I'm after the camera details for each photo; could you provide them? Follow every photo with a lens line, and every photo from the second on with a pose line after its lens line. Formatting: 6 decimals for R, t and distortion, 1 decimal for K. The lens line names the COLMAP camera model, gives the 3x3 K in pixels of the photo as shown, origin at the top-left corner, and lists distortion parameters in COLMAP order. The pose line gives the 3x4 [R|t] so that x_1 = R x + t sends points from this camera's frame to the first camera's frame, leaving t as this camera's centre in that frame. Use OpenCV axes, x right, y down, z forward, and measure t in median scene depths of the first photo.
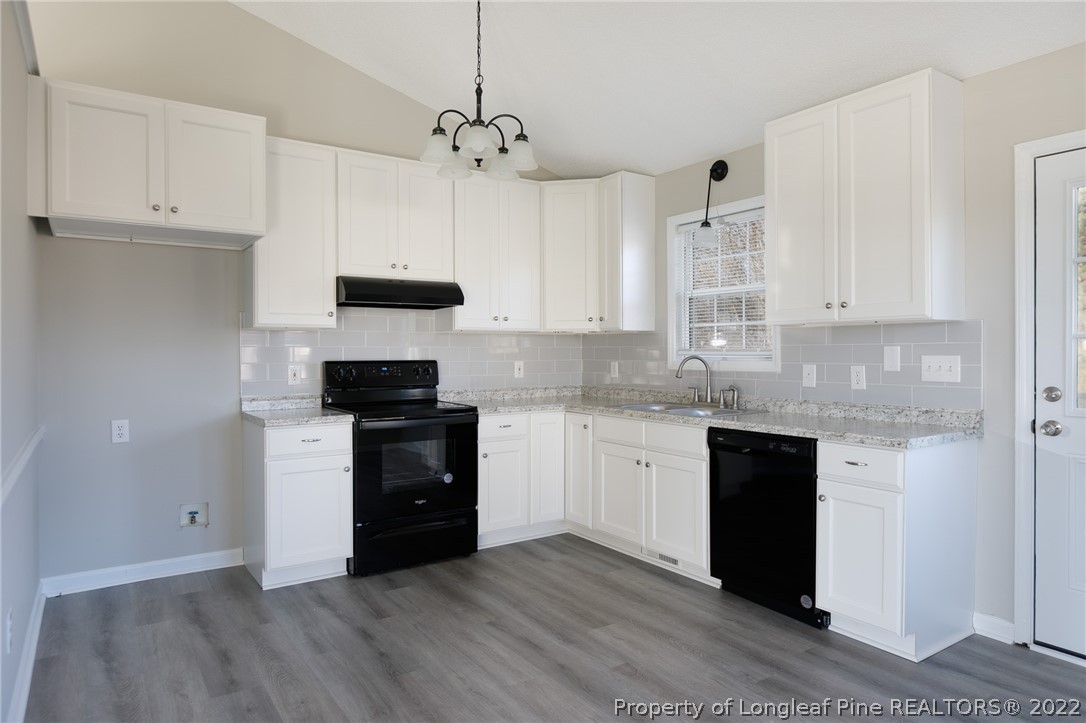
lens RADIAL K [[676.6, 0, 546.2], [0, 676.6, 357.3], [0, 0, 1]] dist [0.003558, 0.000855]
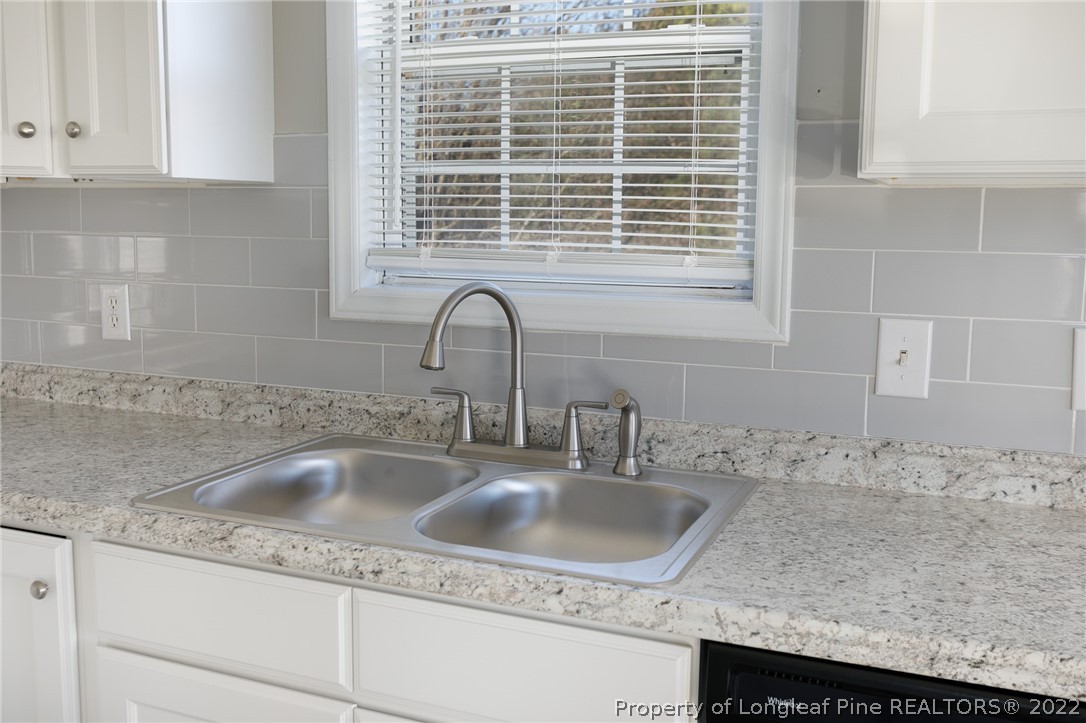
lens RADIAL K [[1039.5, 0, 541.1], [0, 1039.5, 355.9], [0, 0, 1]] dist [-0.015890, 0.000000]
pose [[0.841070, -0.058744, 0.537727, 0.017335], [-0.009074, 0.992414, 0.122609, -0.025442], [-0.540850, -0.108002, 0.834156, 0.673586]]
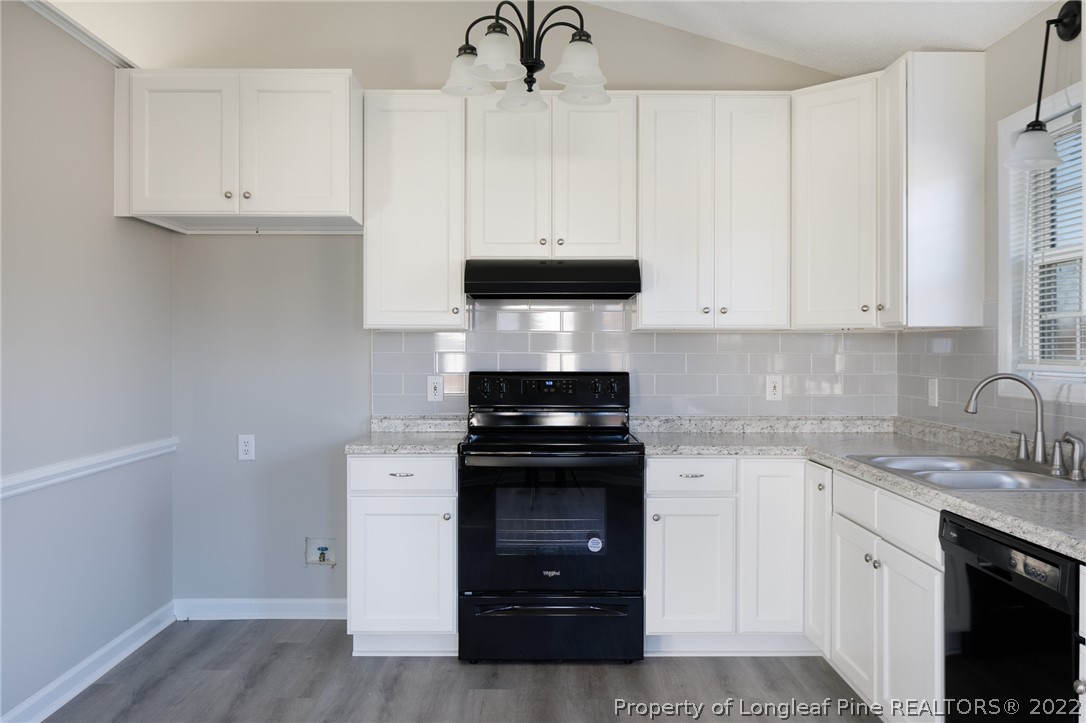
lens RADIAL K [[922.2, 0, 538.1], [0, 922.2, 357.0], [0, 0, 1]] dist [0.000095, -0.001275]
pose [[0.828780, 0.008366, -0.559512, 0.337686], [-0.008856, 0.999959, 0.001833, -0.014215], [0.559504, 0.003436, 0.828820, 0.191453]]
